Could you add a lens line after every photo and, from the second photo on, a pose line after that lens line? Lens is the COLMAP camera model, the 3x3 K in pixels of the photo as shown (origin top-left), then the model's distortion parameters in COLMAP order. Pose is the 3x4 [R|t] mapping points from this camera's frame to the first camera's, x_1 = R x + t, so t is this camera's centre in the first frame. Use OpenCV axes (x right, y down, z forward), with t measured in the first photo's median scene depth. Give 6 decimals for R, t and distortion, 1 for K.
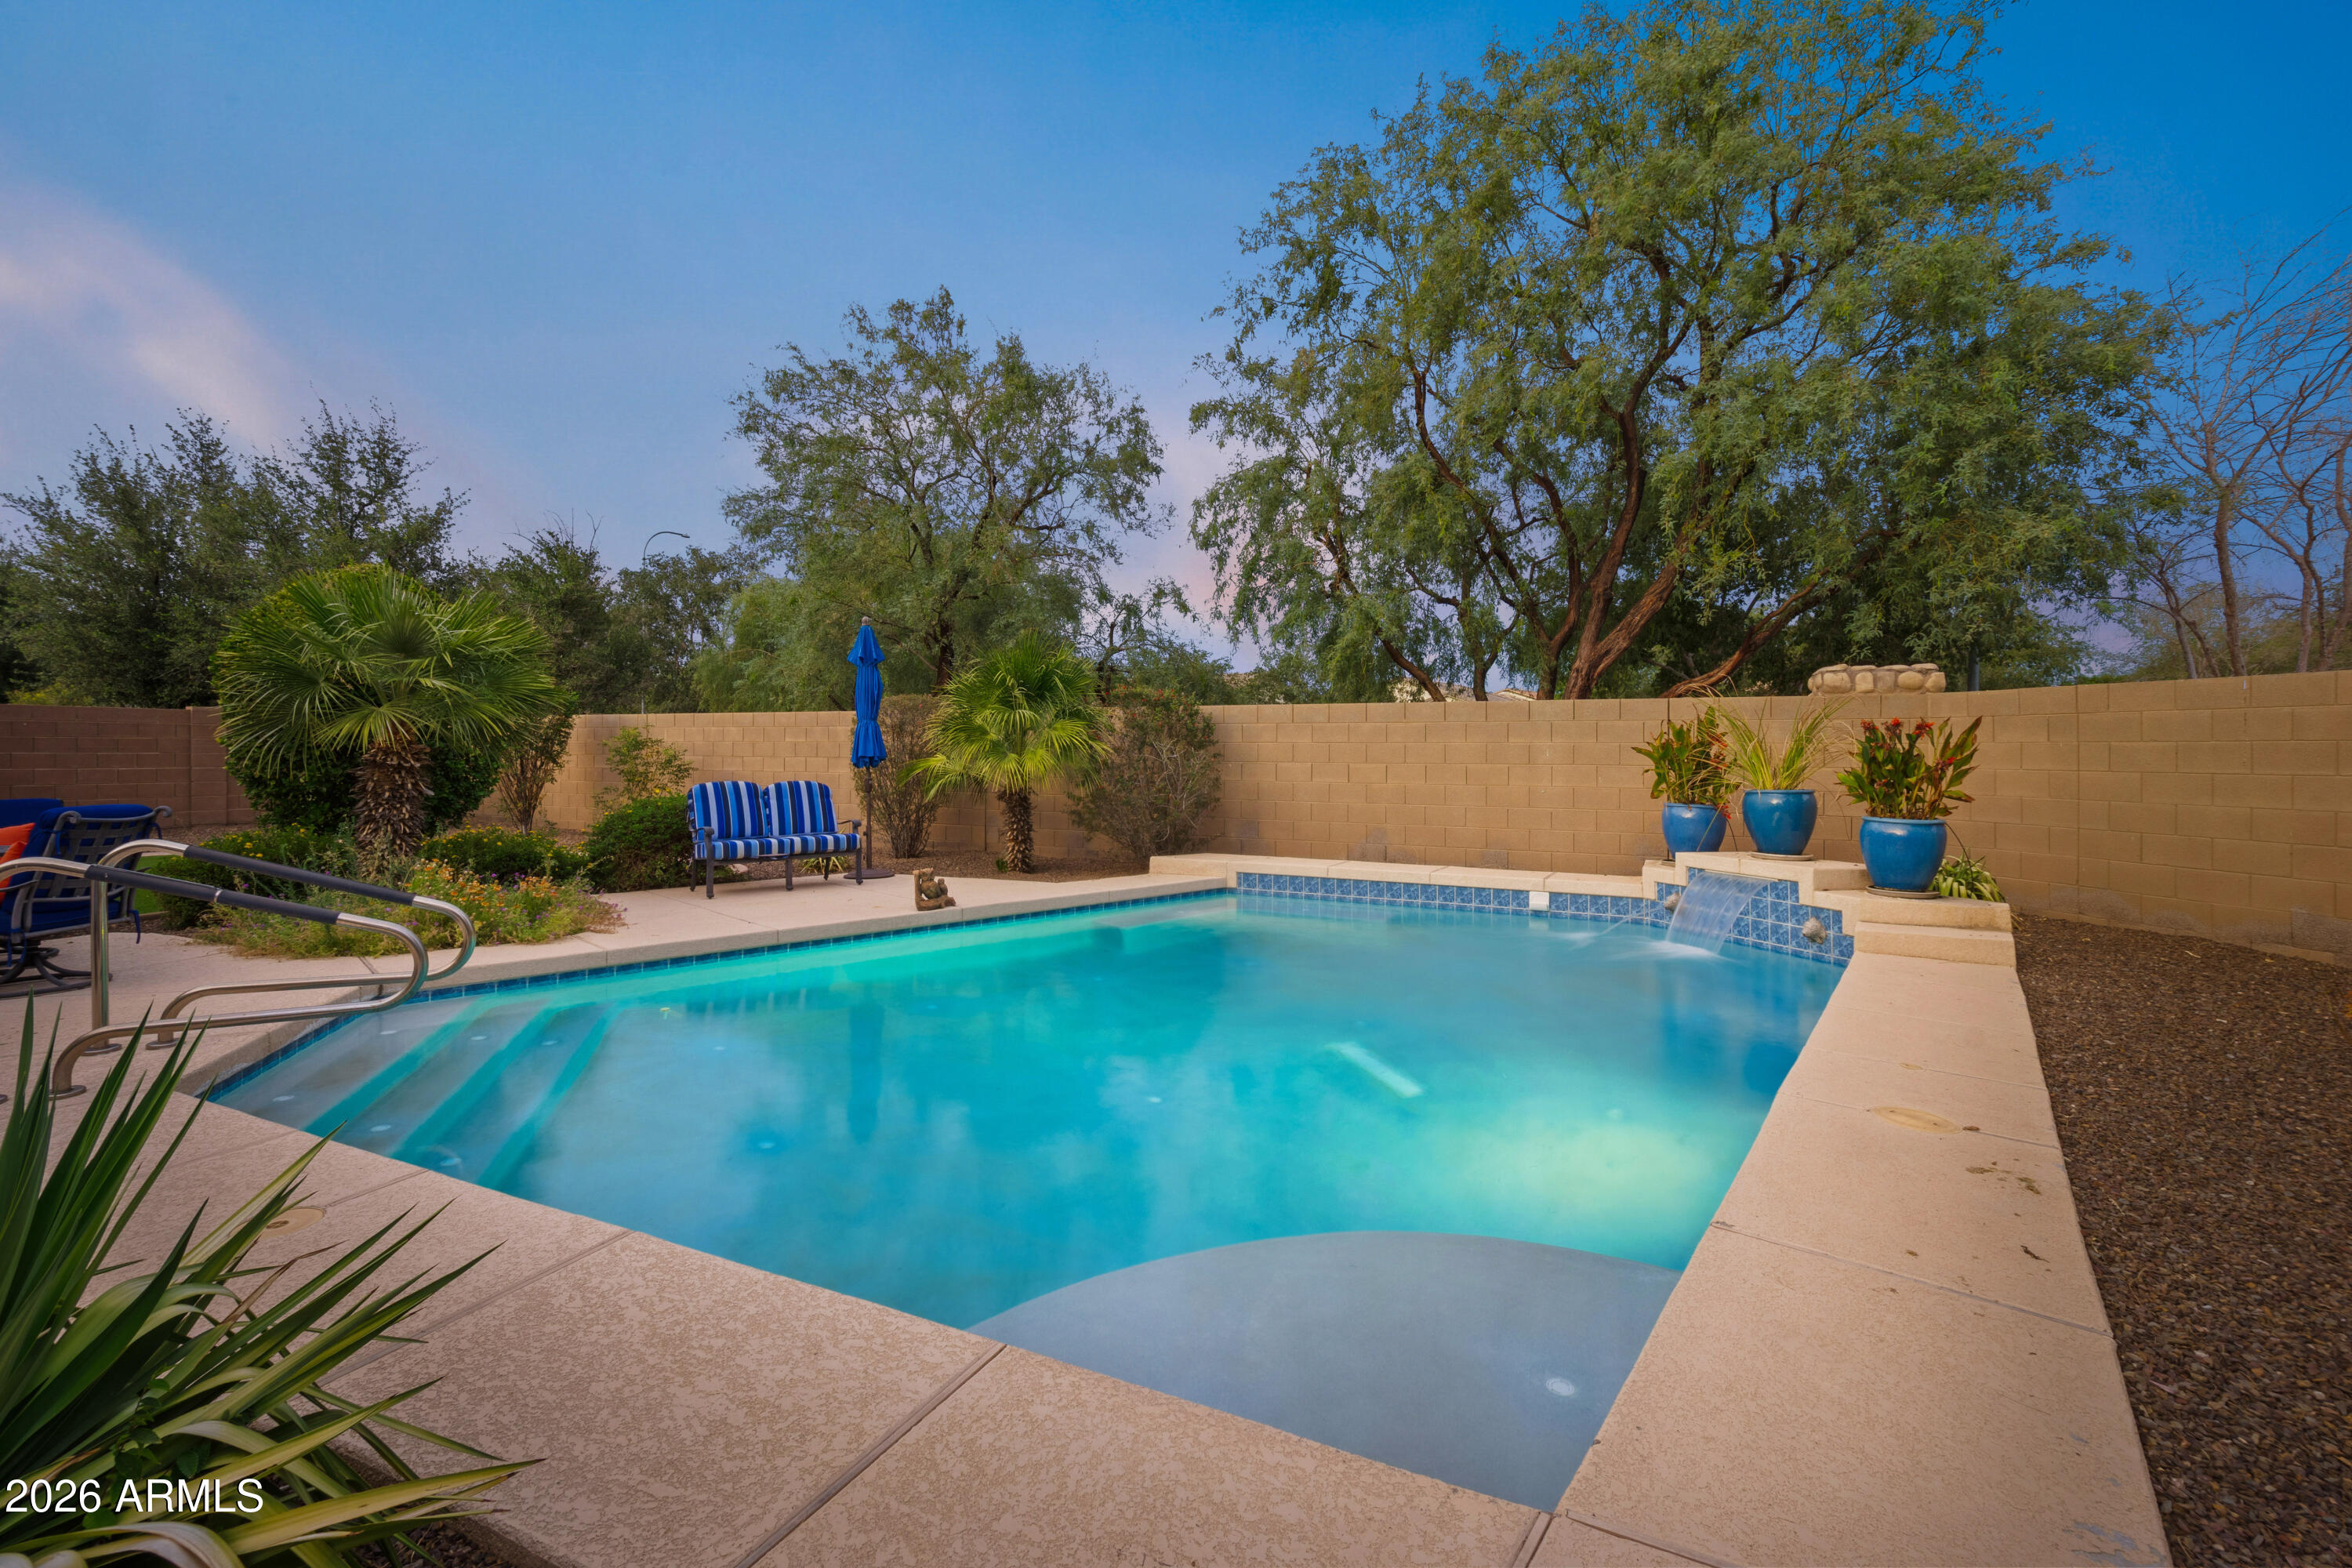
lens RADIAL K [[1028.2, 0, 1164.5], [0, 1028.2, 749.3], [0, 0, 1]] dist [0.005703, -0.000703]
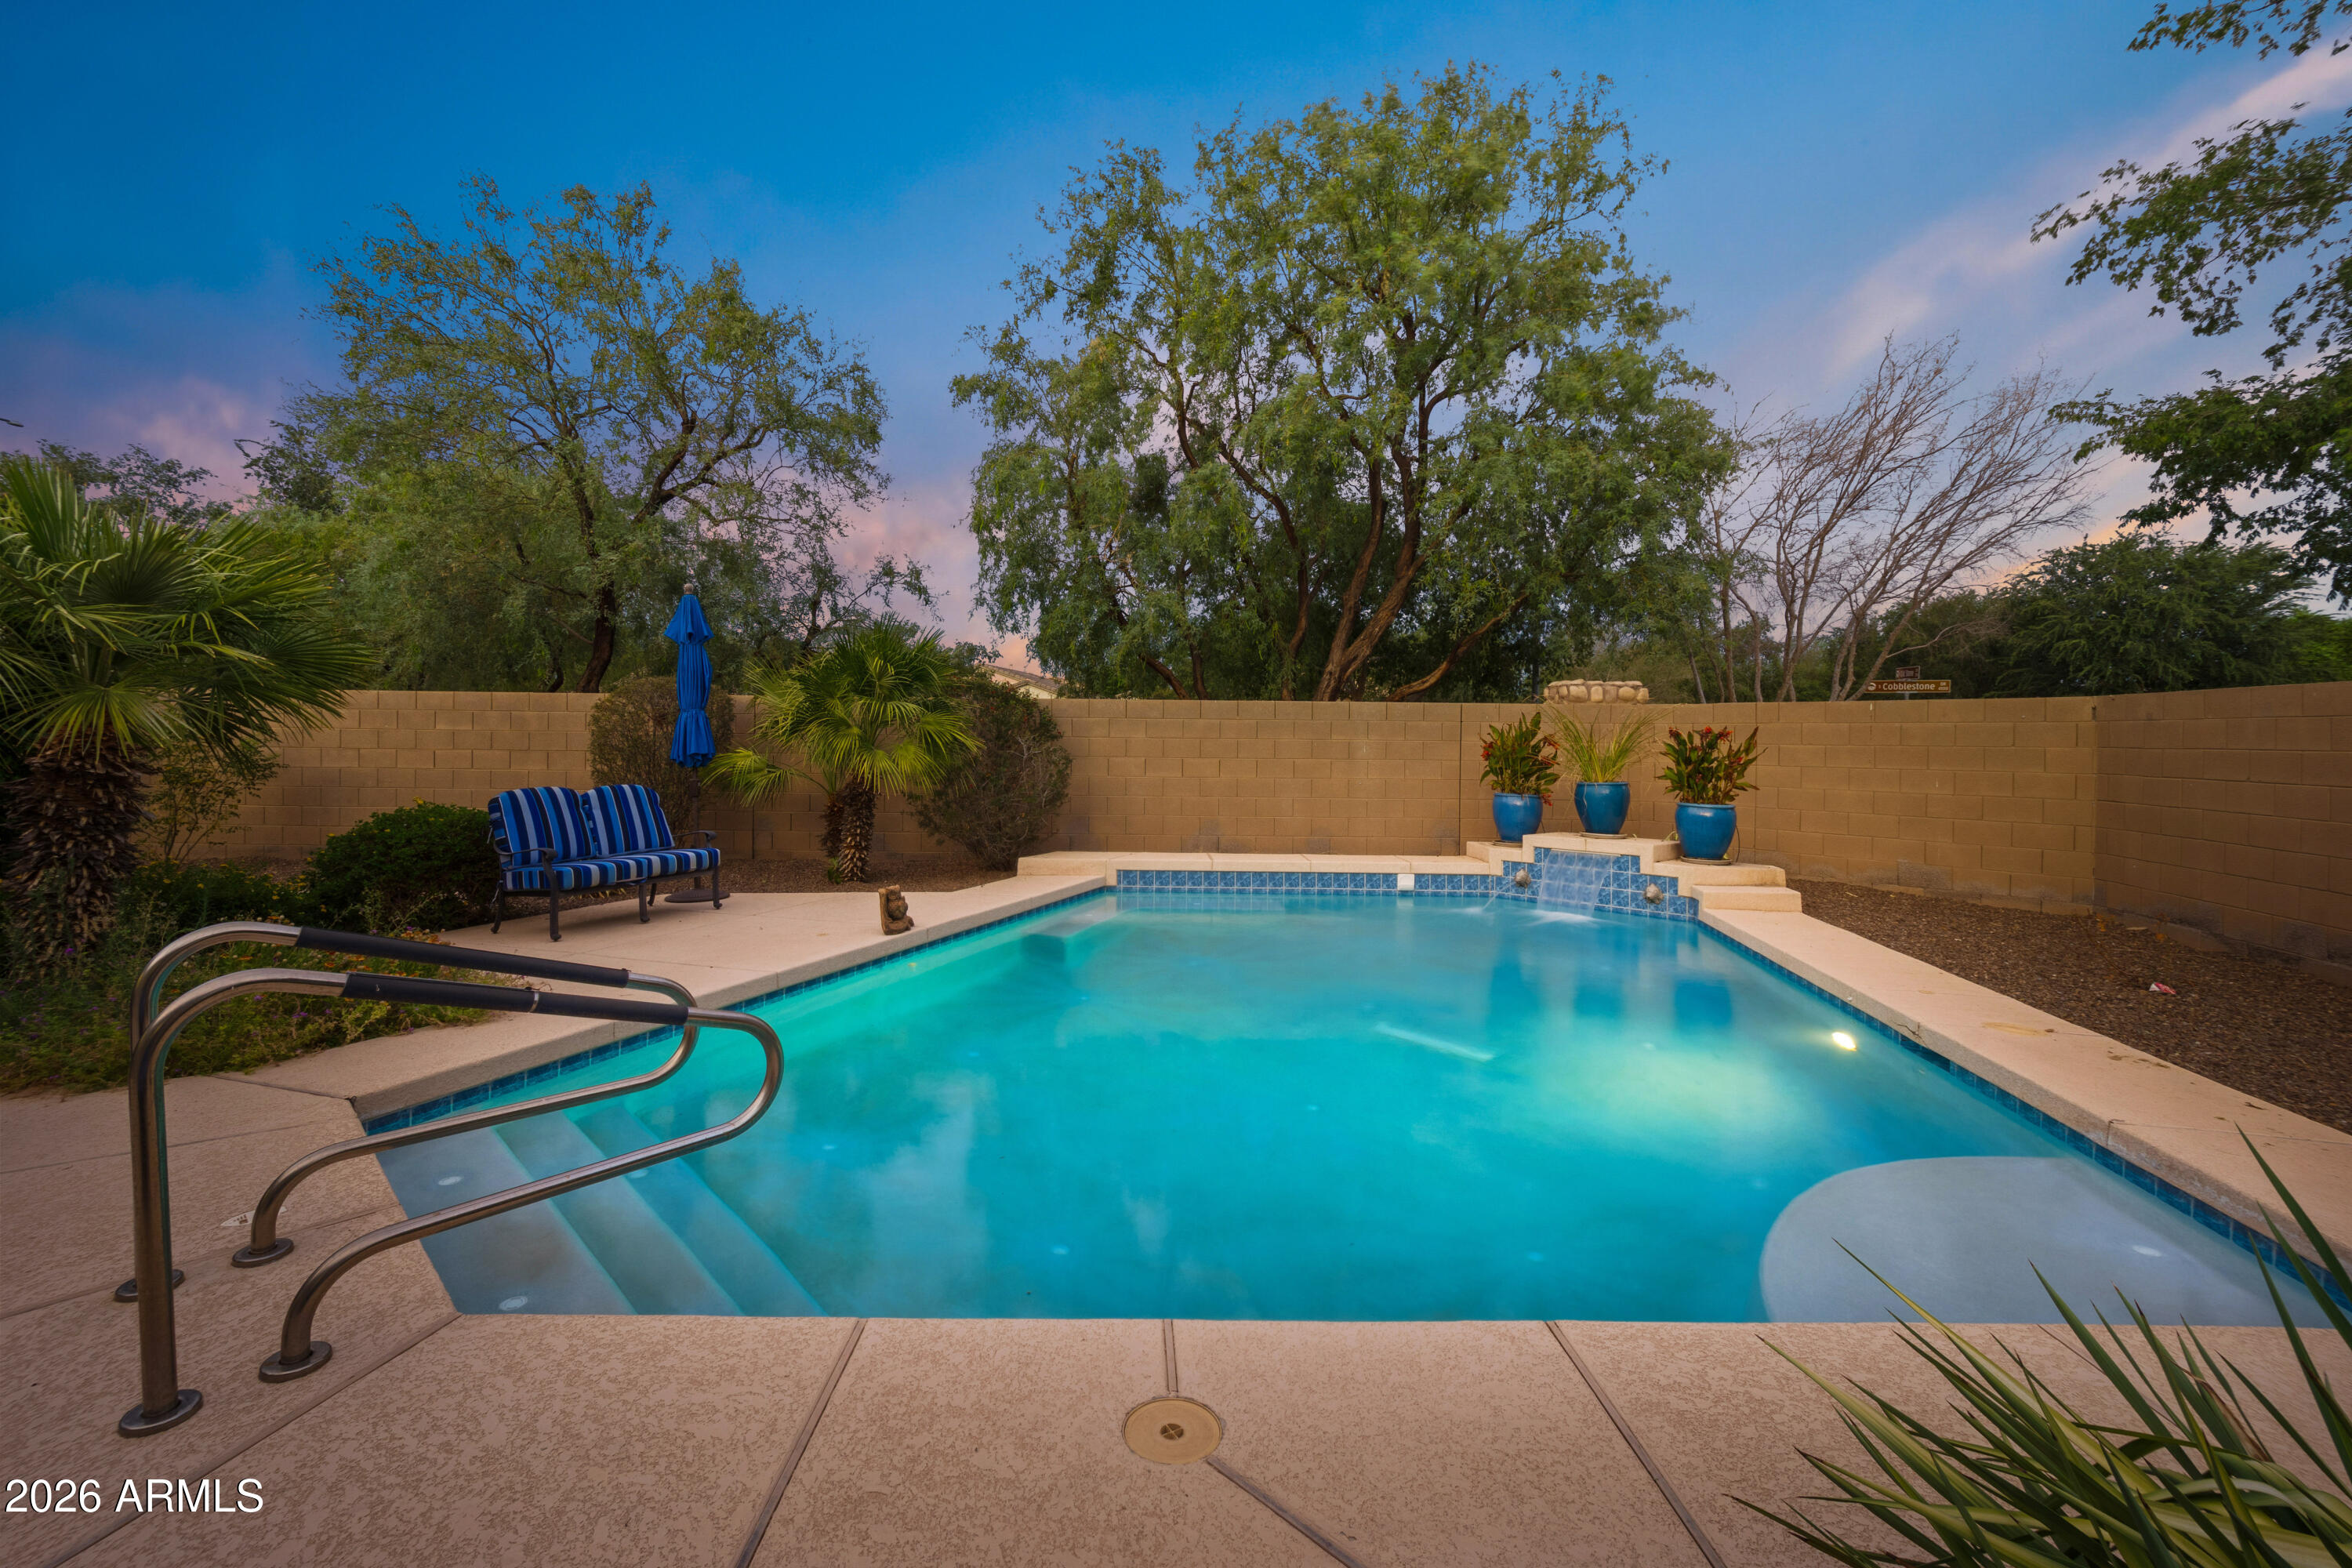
lens RADIAL K [[1028.2, 0, 1164.5], [0, 1028.2, 749.3], [0, 0, 1]] dist [0.005703, -0.000703]
pose [[0.897239, -0.000208, 0.441544, -0.350447], [-0.006545, 0.999884, 0.013770, -0.011287], [-0.441496, -0.015245, 0.897134, 0.102273]]
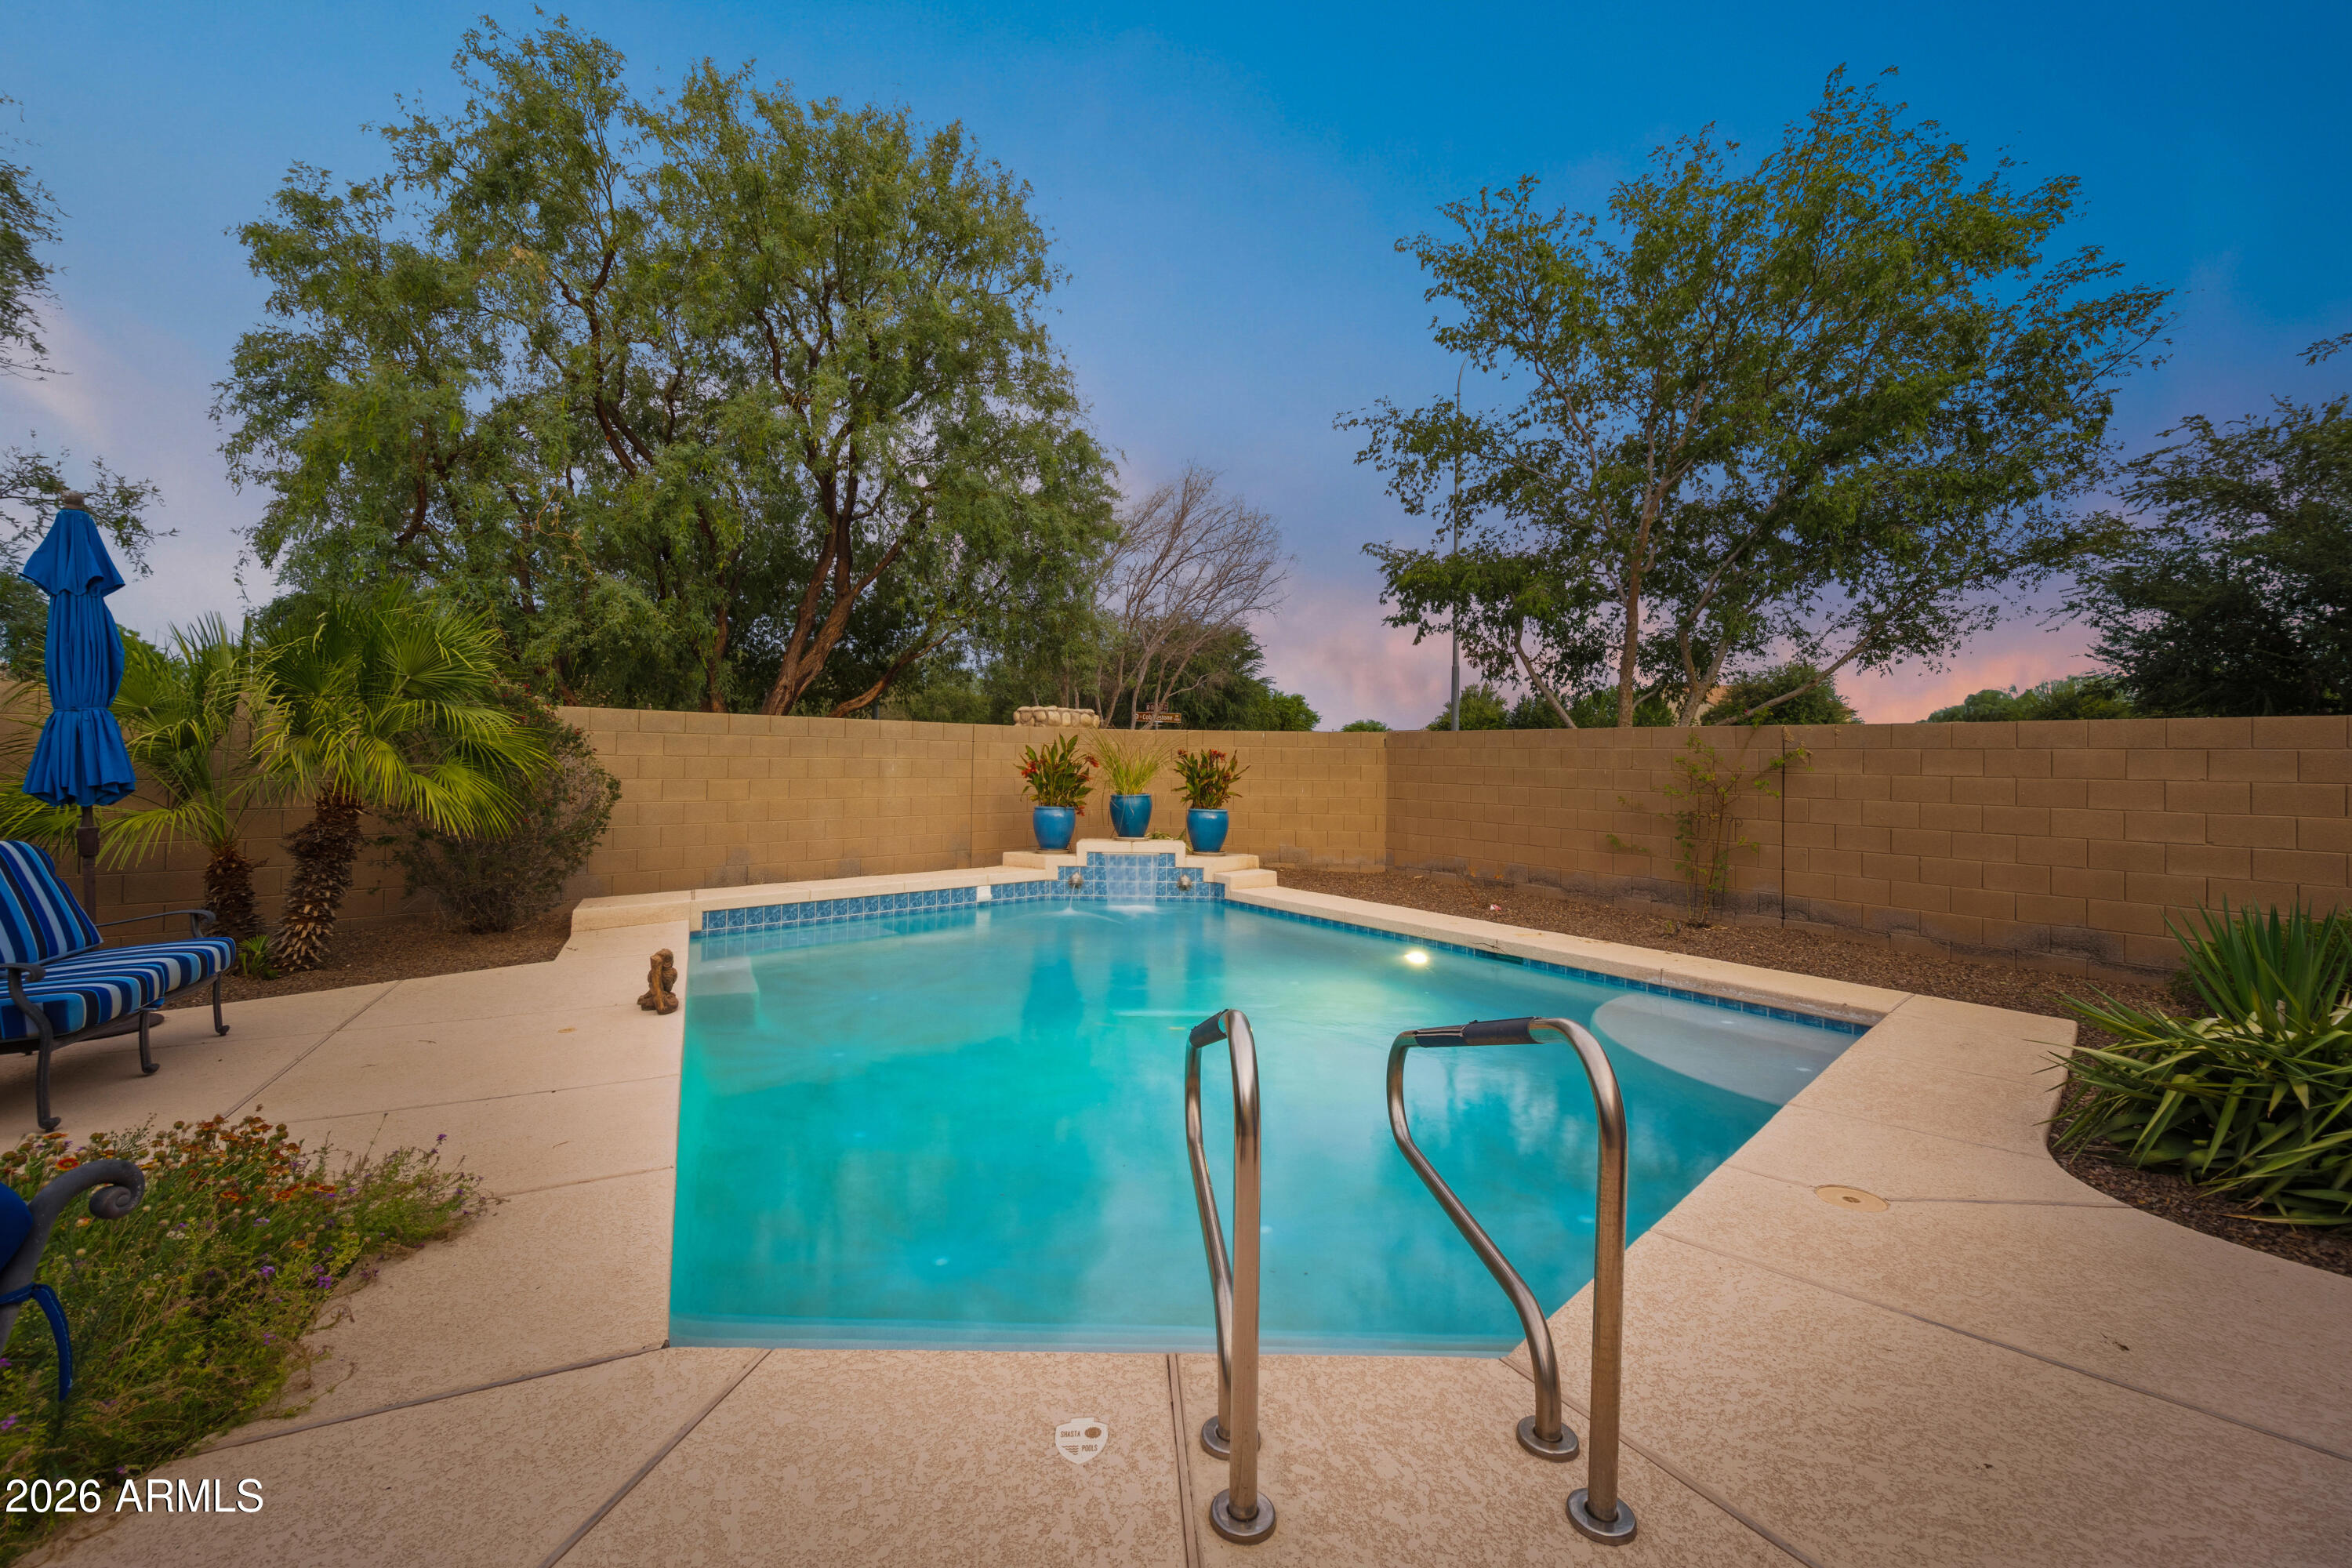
lens RADIAL K [[1028.2, 0, 1164.5], [0, 1028.2, 749.3], [0, 0, 1]] dist [0.005703, -0.000703]
pose [[0.306101, 0.012506, 0.951917, -0.666162], [-0.012923, 0.999876, -0.008980, -0.010785], [-0.951911, -0.009553, 0.306224, 0.415580]]
